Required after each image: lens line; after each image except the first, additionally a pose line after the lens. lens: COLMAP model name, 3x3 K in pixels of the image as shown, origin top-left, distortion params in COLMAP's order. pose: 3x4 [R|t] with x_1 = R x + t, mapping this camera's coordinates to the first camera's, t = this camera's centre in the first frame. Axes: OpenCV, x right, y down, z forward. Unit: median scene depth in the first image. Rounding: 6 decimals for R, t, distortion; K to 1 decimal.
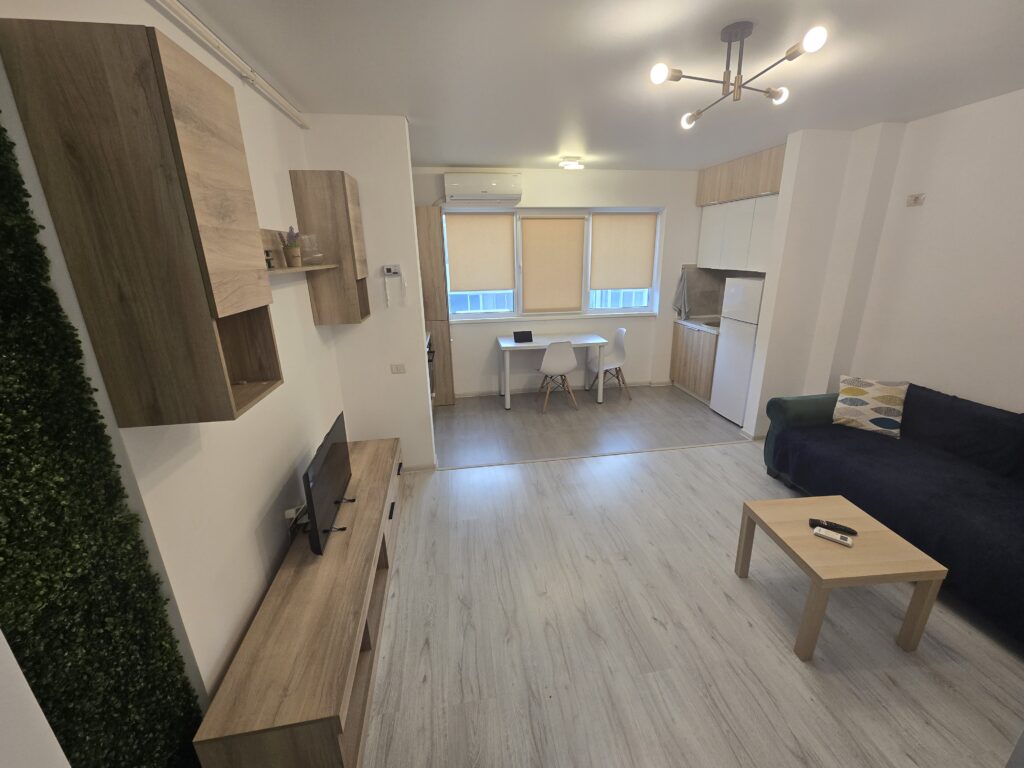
lens RADIAL K [[416.3, 0, 520.7], [0, 416.3, 381.5], [0, 0, 1]] dist [-0.002328, -0.000154]
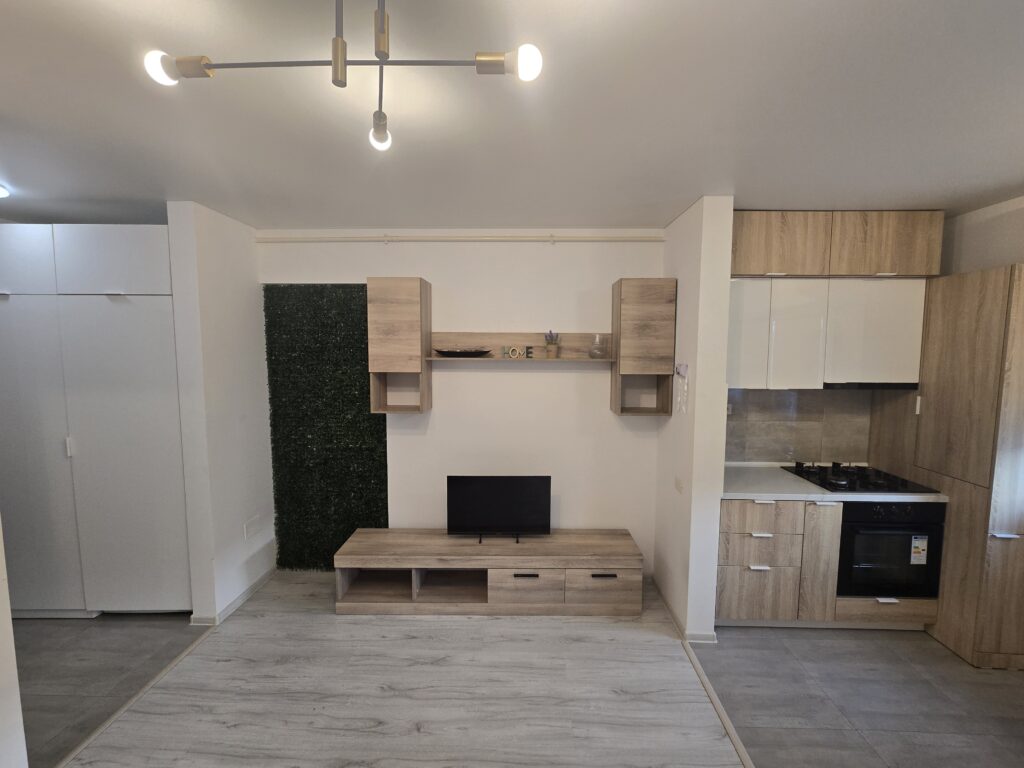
lens RADIAL K [[416.3, 0, 520.7], [0, 416.3, 381.5], [0, 0, 1]] dist [-0.002328, -0.000154]
pose [[-0.179609, 0.094737, -0.979166, 0.454080], [-0.296074, 0.943996, 0.145644, -0.207015], [0.938126, 0.316064, -0.141501, 0.622923]]
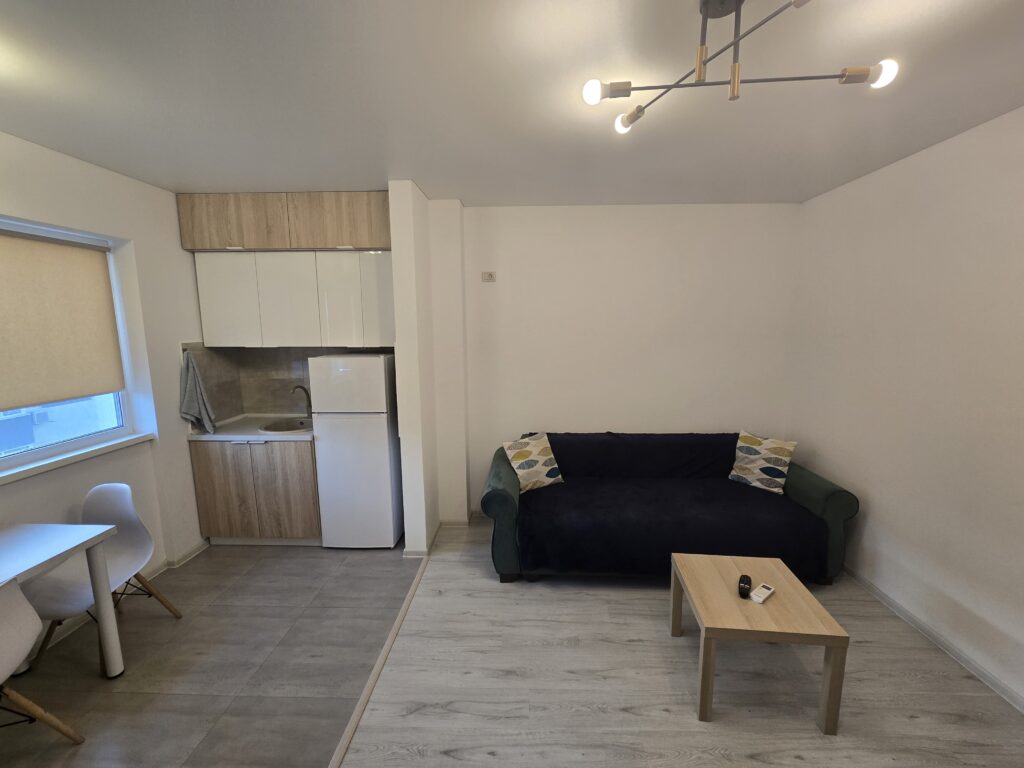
lens RADIAL K [[416.3, 0, 520.7], [0, 416.3, 381.5], [0, 0, 1]] dist [-0.002328, -0.000154]
pose [[0.179246, -0.130629, 0.975093, -0.124747], [0.296034, 0.952371, 0.073166, -0.172853], [-0.938208, 0.275546, 0.209379, 0.586453]]
